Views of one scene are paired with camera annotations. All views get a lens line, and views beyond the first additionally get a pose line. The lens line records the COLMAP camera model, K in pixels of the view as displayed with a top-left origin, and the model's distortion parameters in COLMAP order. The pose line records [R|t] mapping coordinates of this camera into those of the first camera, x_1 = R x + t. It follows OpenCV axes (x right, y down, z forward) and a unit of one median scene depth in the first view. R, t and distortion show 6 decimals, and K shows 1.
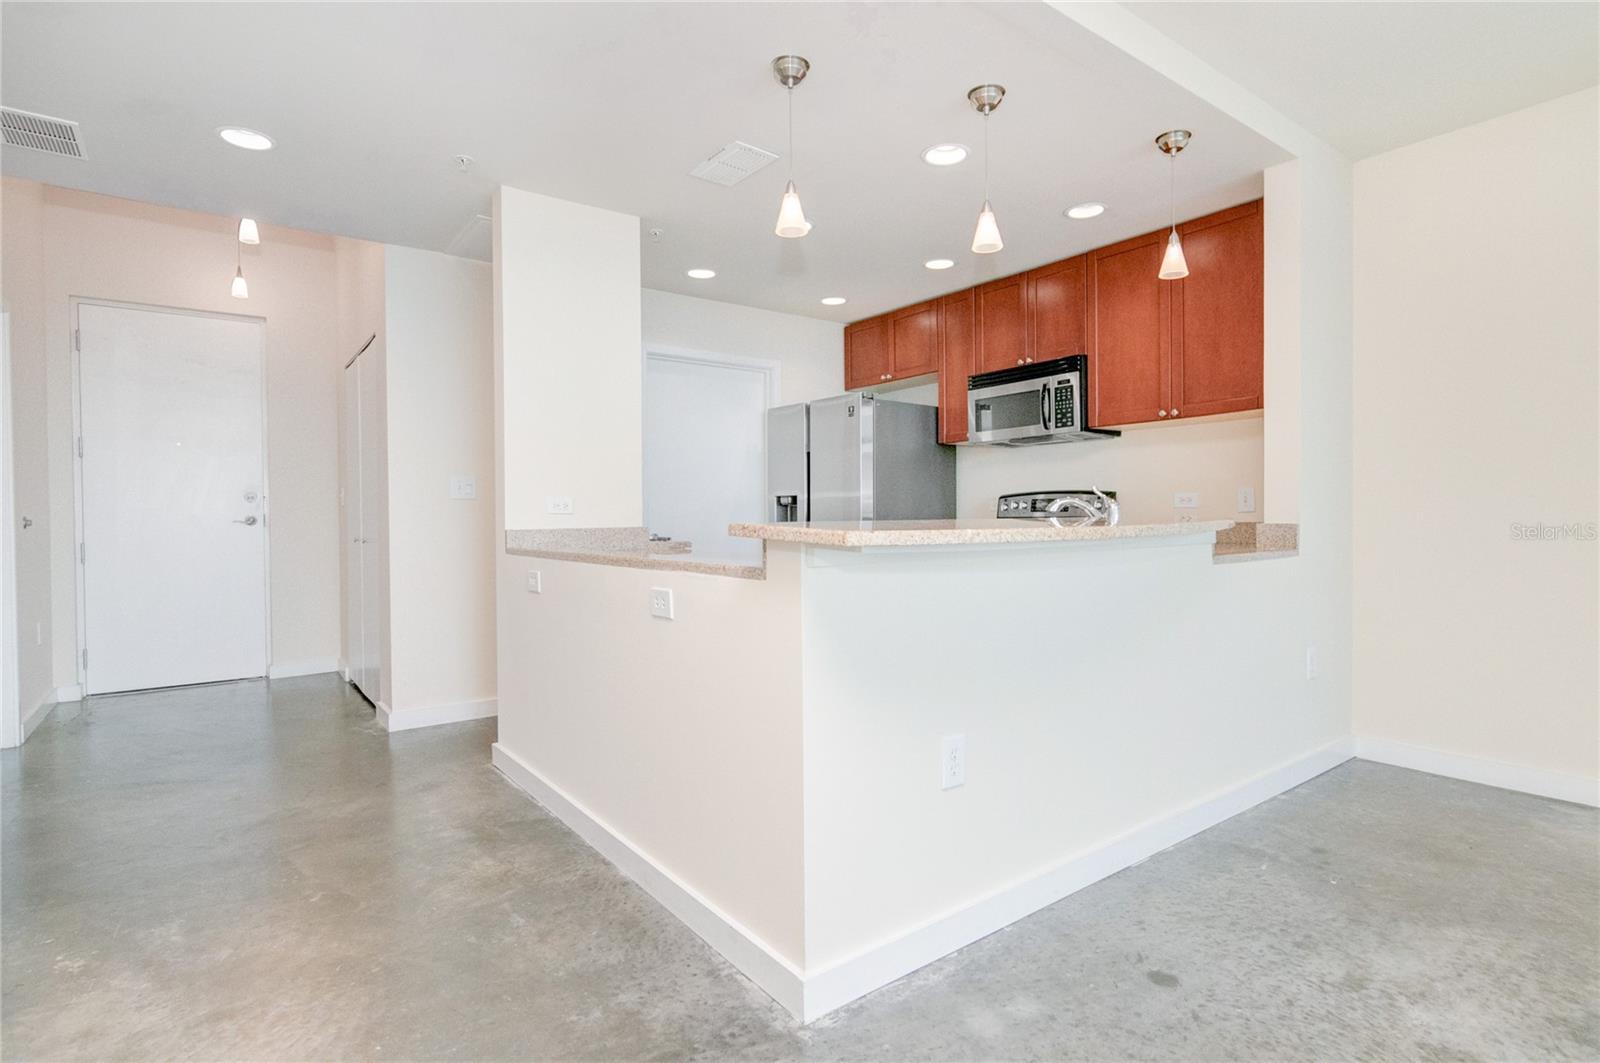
lens RADIAL K [[814.7, 0, 822.3], [0, 814.7, 528.2], [0, 0, 1]] dist [-0.004650, 0.001023]
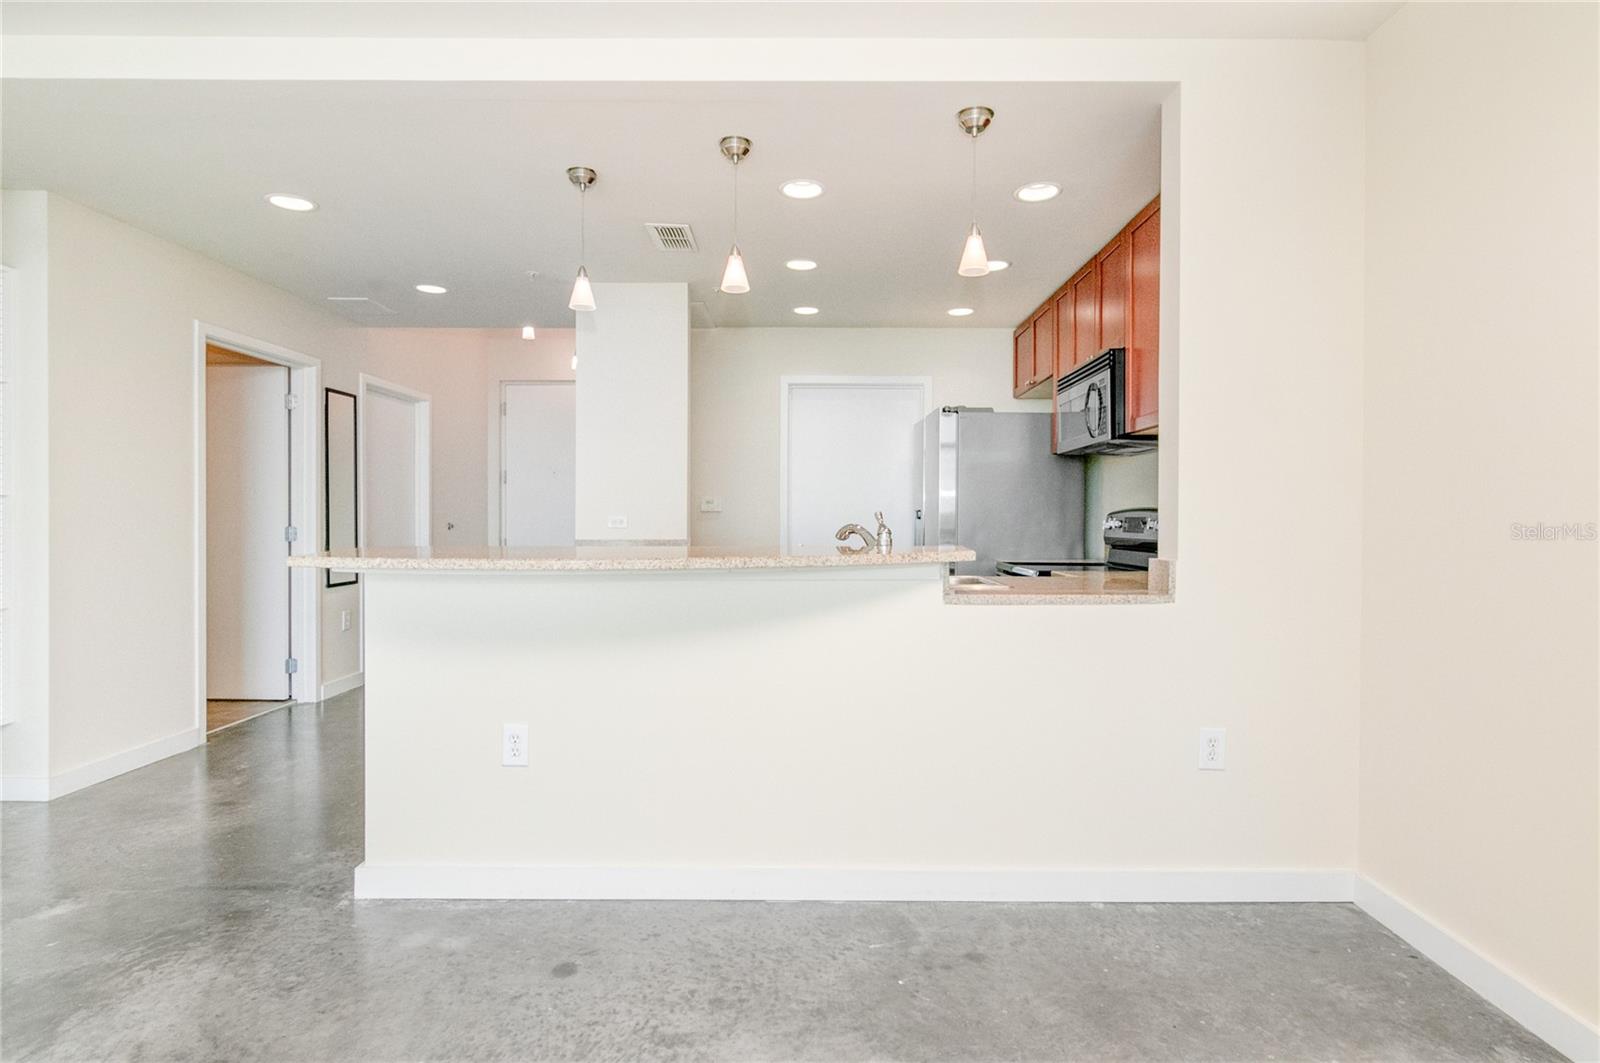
lens RADIAL K [[814.7, 0, 800.4], [0, 814.7, 530.5], [0, 0, 1]] dist [-0.004650, 0.001023]
pose [[0.789097, 0.019268, -0.613966, 0.555931], [-0.018703, 0.999798, 0.007339, -0.023792], [0.613983, 0.005692, 0.789299, 0.132750]]
